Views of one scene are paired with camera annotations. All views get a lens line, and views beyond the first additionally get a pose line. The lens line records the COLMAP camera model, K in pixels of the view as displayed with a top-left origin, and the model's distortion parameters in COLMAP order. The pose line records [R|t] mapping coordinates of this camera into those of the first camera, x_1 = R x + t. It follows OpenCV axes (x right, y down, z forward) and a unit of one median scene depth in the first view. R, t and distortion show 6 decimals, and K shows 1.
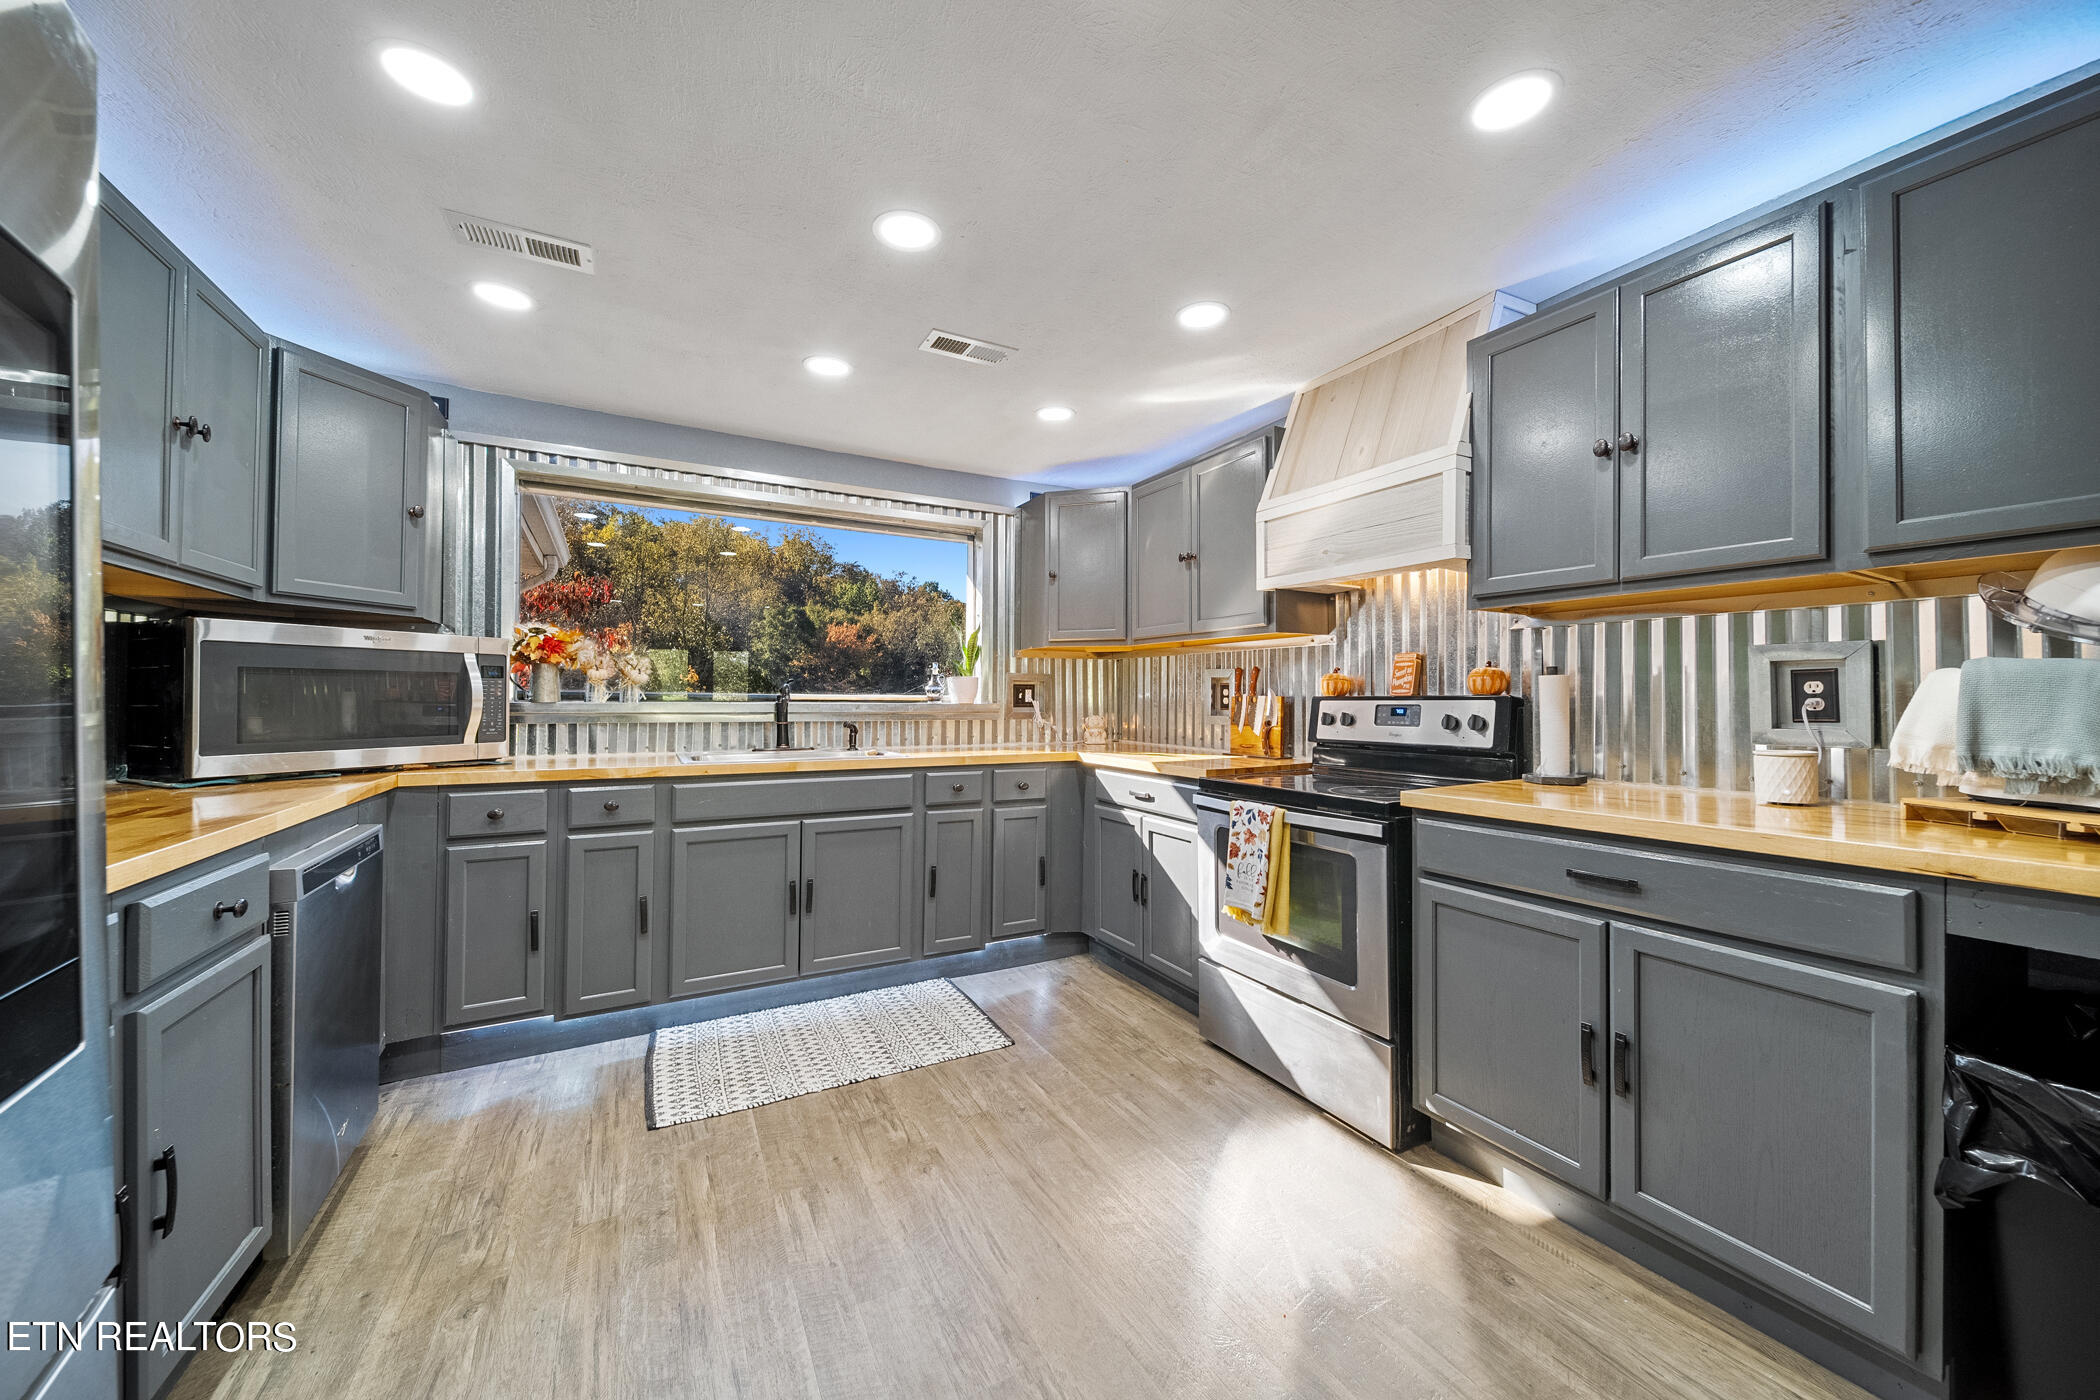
lens RADIAL K [[755.3, 0, 1051.8], [0, 755.3, 692.1], [0, 0, 1]] dist [-0.004980, -0.000155]
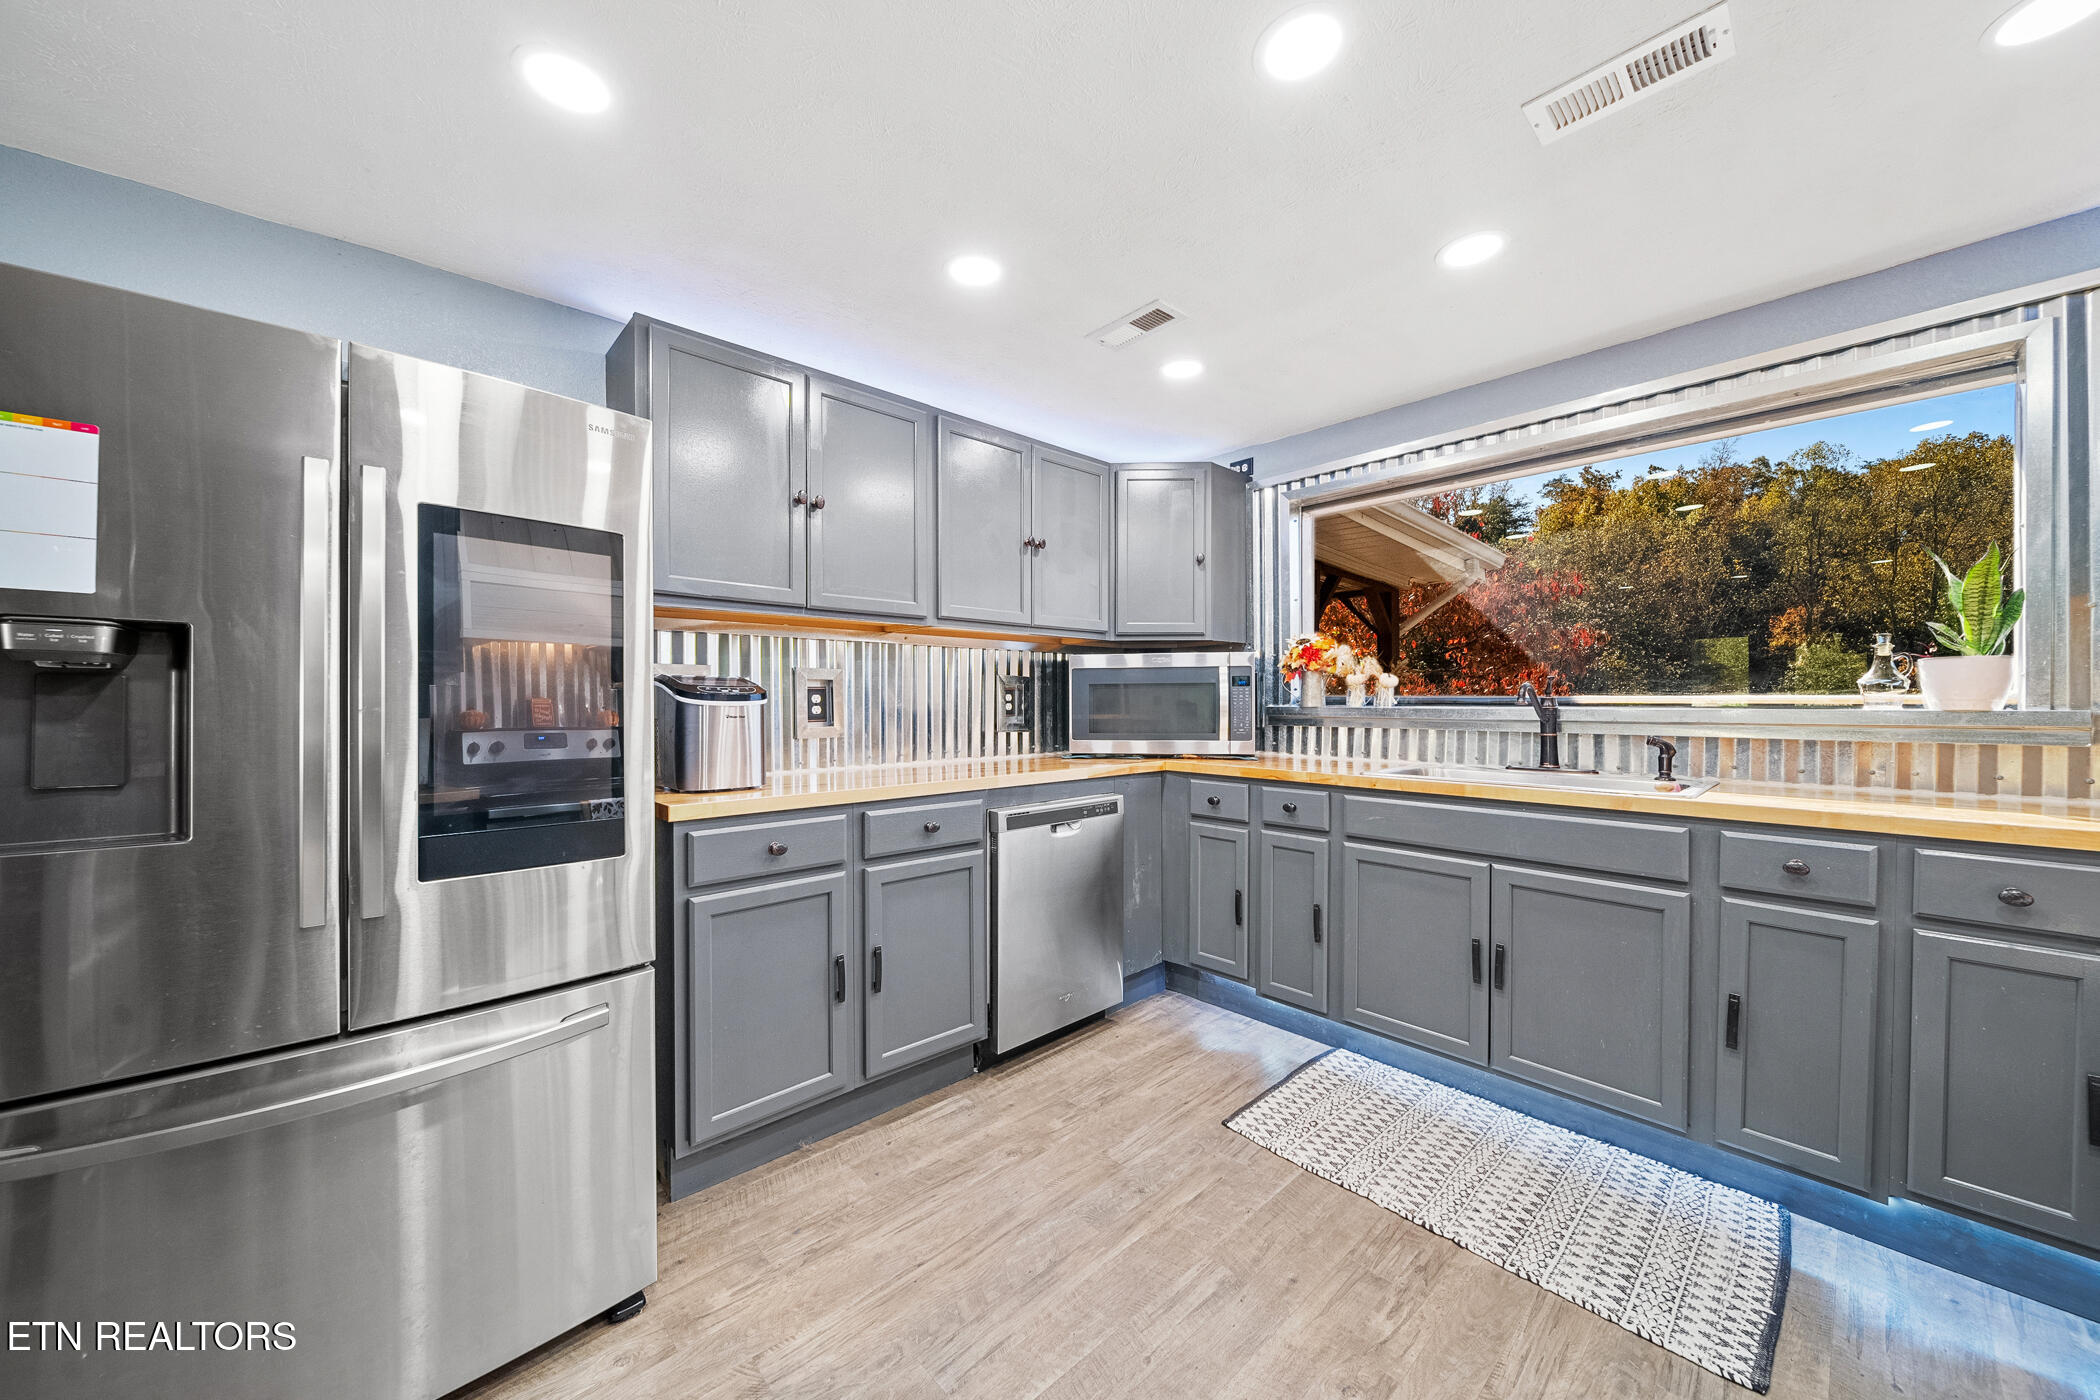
lens RADIAL K [[742.7, 0, 1050.9], [0, 742.7, 705.2], [0, 0, 1]] dist [-0.004187, -0.000270]
pose [[0.230642, 0.001296, -0.973038, 0.304267], [0.013339, 0.999901, 0.004494, 0.001821], [0.972947, -0.014016, 0.230602, 0.421289]]
